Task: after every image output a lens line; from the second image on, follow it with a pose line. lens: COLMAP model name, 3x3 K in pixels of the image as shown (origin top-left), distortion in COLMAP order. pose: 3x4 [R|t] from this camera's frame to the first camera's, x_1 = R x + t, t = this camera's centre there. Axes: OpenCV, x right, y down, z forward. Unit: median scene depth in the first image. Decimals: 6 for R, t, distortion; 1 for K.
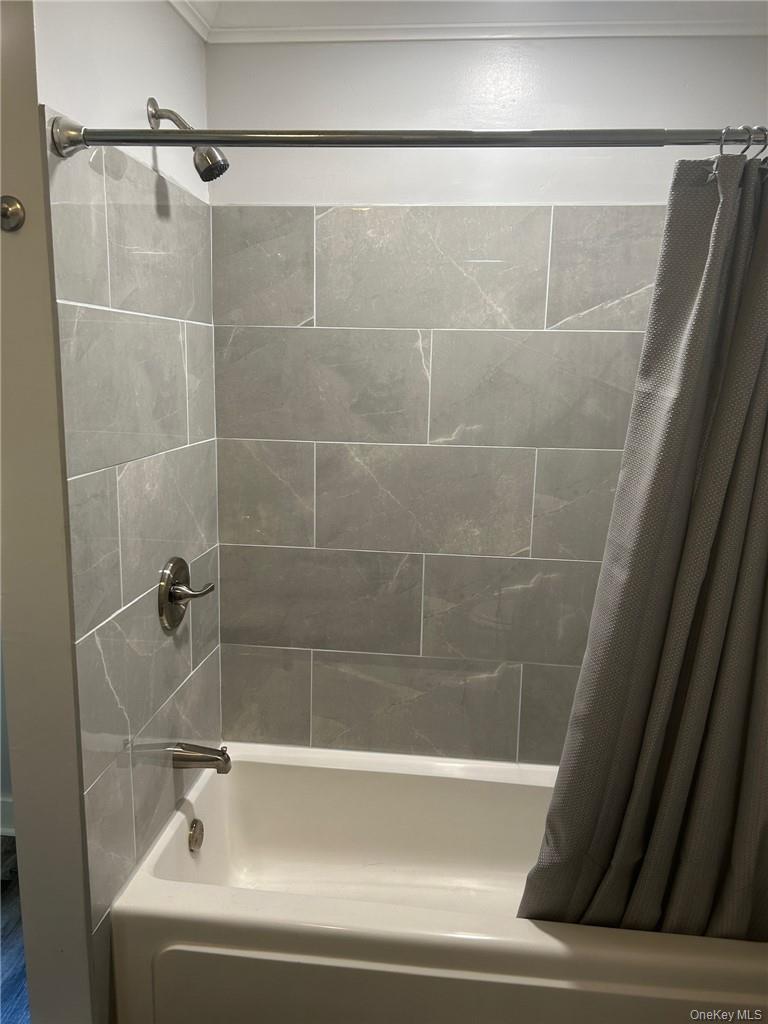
lens RADIAL K [[773.0, 0, 389.6], [0, 773.0, 520.6], [0, 0, 1]] dist [0.066519, -0.083897]
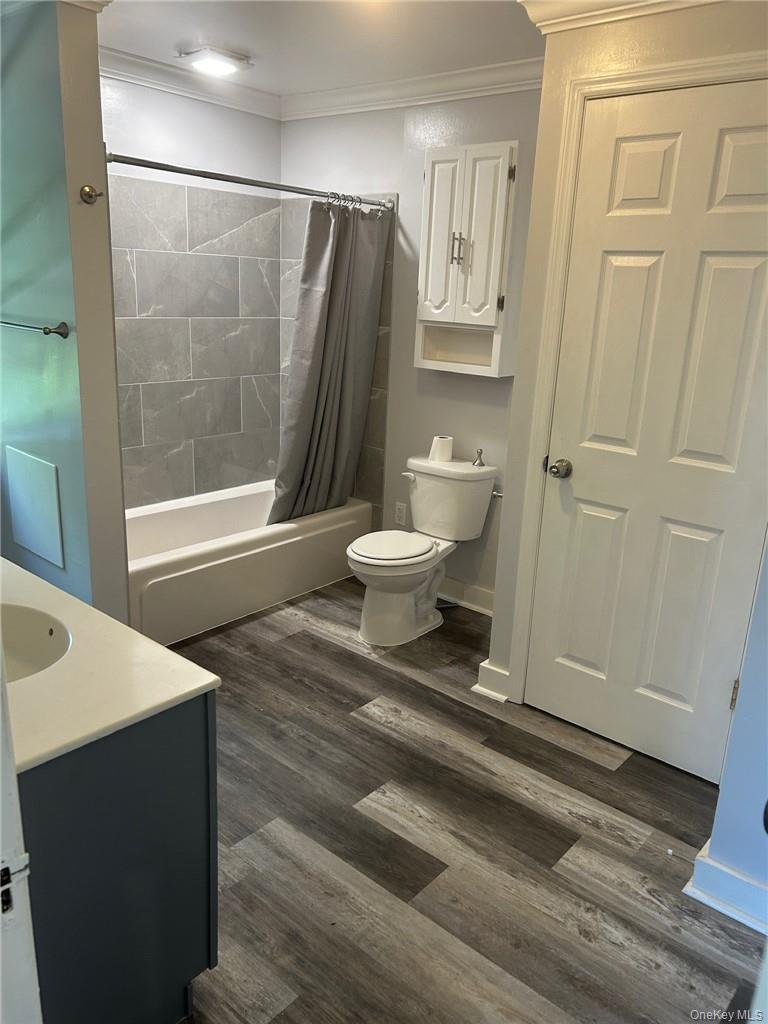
lens RADIAL K [[773.0, 0, 389.6], [0, 773.0, 520.6], [0, 0, 1]] dist [0.066519, -0.083897]
pose [[0.557002, -0.241290, 0.794687, -1.149189], [0.133494, 0.970435, 0.201086, 0.066684], [-0.819712, -0.005920, 0.572745, -0.468537]]
